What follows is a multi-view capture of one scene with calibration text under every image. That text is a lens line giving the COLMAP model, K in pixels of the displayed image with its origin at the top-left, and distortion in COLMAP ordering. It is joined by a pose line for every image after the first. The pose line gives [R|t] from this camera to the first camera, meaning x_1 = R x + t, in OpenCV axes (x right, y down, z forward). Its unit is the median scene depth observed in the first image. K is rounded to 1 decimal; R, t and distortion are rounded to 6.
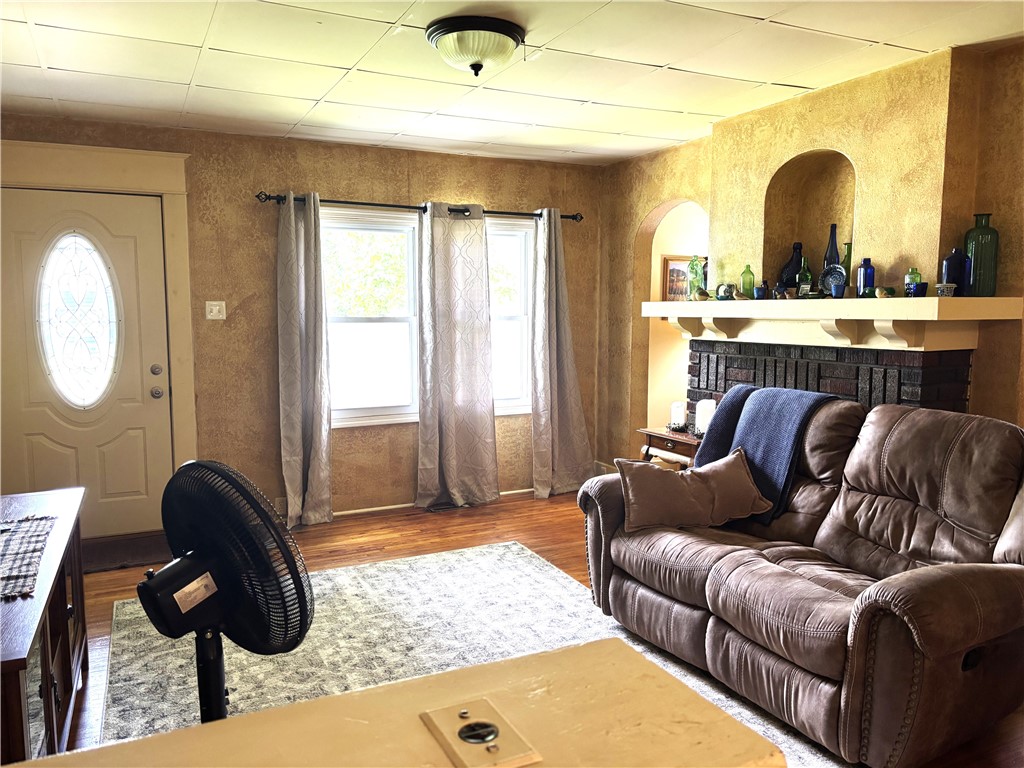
lens RADIAL K [[772.3, 0, 522.7], [0, 772.3, 389.7], [0, 0, 1]] dist [0.052303, -0.061140]
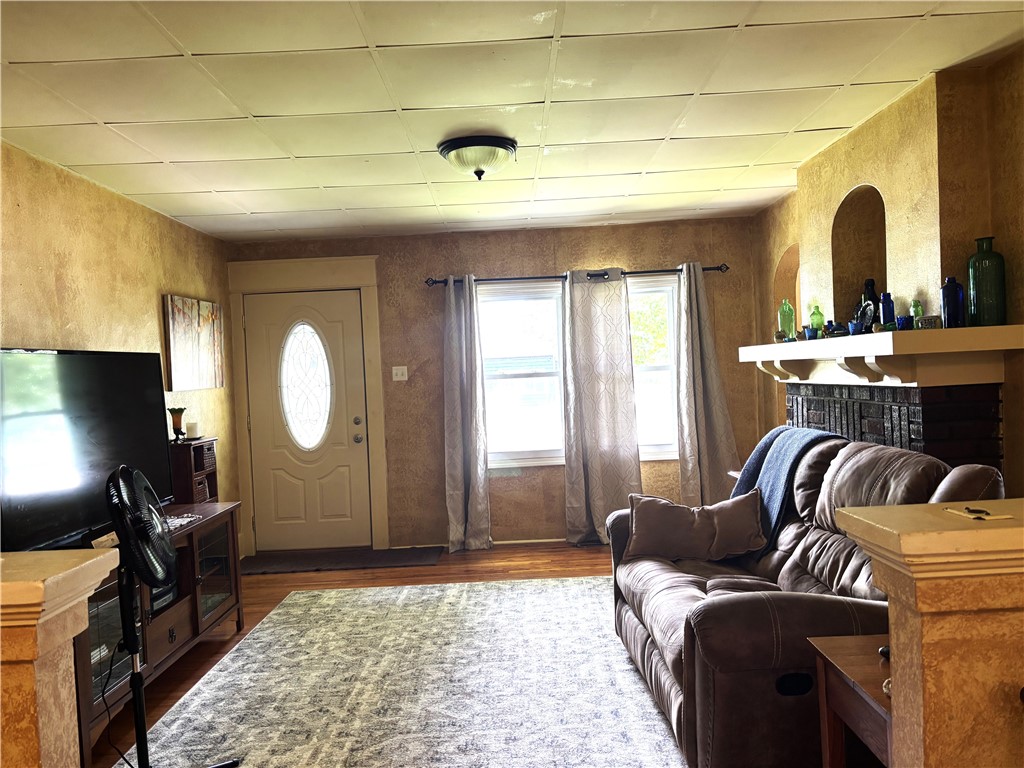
lens RADIAL K [[772.3, 0, 514.1], [0, 772.3, 390.2], [0, 0, 1]] dist [0.052303, -0.061140]
pose [[0.897537, -0.031769, -0.439793, 0.350527], [0.000966, 0.997540, -0.070087, 0.015137], [0.440938, 0.062481, 0.895360, -0.049703]]
